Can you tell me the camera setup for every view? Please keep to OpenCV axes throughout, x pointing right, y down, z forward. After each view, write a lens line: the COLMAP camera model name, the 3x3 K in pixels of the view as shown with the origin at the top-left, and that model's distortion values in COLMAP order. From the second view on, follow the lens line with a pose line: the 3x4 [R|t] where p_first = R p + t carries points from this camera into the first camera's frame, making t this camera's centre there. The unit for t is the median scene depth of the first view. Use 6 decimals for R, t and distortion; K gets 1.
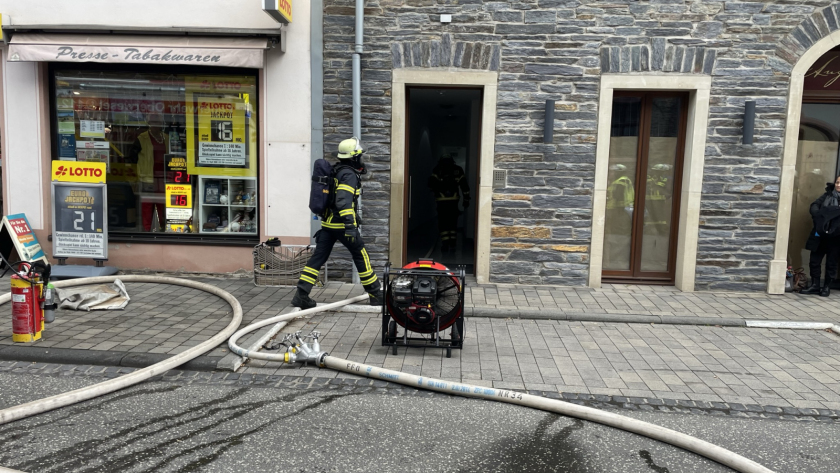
lens RADIAL K [[636.1, 0, 421.5], [0, 636.1, 245.0], [0, 0, 1]] dist [0.092787, -0.113136]
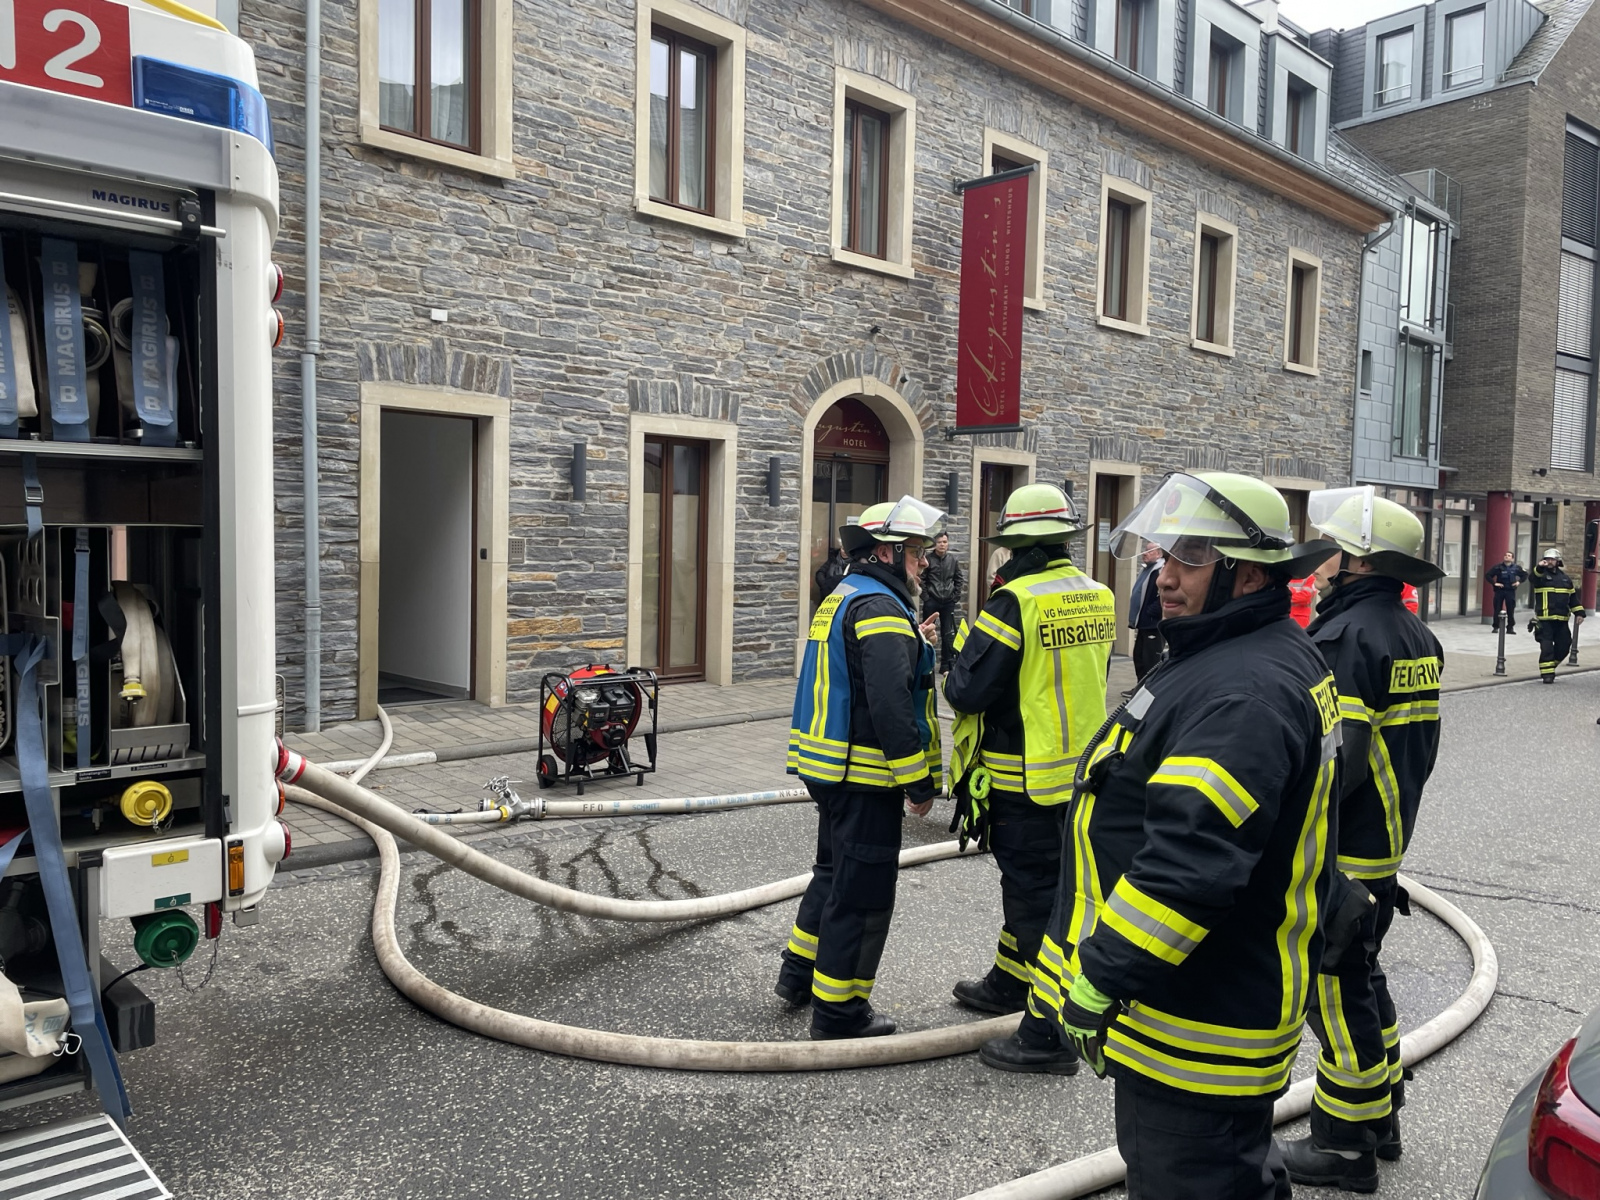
lens RADIAL K [[1211.4, 0, 827.7], [0, 1211.4, 595.8], [0, 0, 1]] dist [0.091517, -0.110260]
pose [[0.682129, -0.049473, 0.729556, -0.629395], [0.081678, 0.996620, -0.008786, -0.017193], [-0.726655, 0.065582, 0.683865, -0.146428]]
